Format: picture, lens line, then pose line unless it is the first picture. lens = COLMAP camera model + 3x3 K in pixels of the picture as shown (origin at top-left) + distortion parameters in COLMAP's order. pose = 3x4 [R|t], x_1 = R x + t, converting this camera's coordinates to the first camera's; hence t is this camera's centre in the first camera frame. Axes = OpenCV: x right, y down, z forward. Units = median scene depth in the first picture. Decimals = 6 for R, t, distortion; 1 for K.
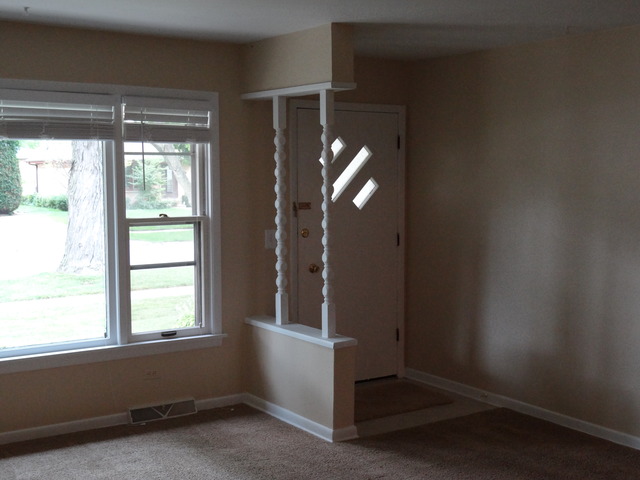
lens RADIAL K [[784.7, 0, 320.0], [0, 784.7, 241.2], [0, 0, 1]] dist [-0.033884, 0.000000]
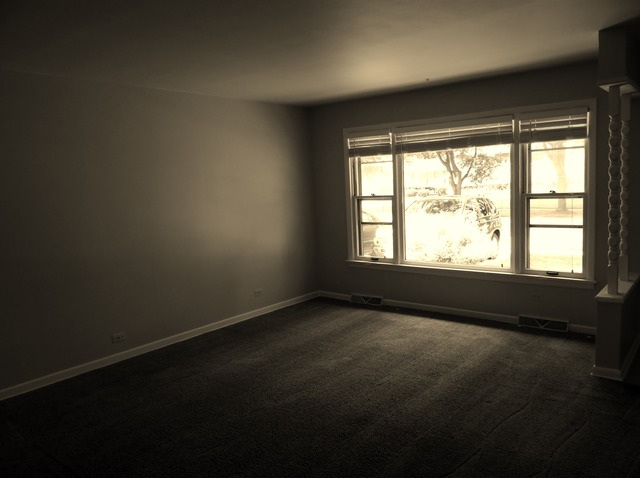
lens RADIAL K [[504.1, 0, 319.9], [0, 504.1, 237.3], [0, 0, 1]] dist [0.013688, -0.000896]
pose [[0.306348, 0.095370, -0.947130, 0.571510], [-0.025380, 0.995433, 0.092024, -0.024279], [0.951581, -0.004153, 0.307370, 0.303683]]
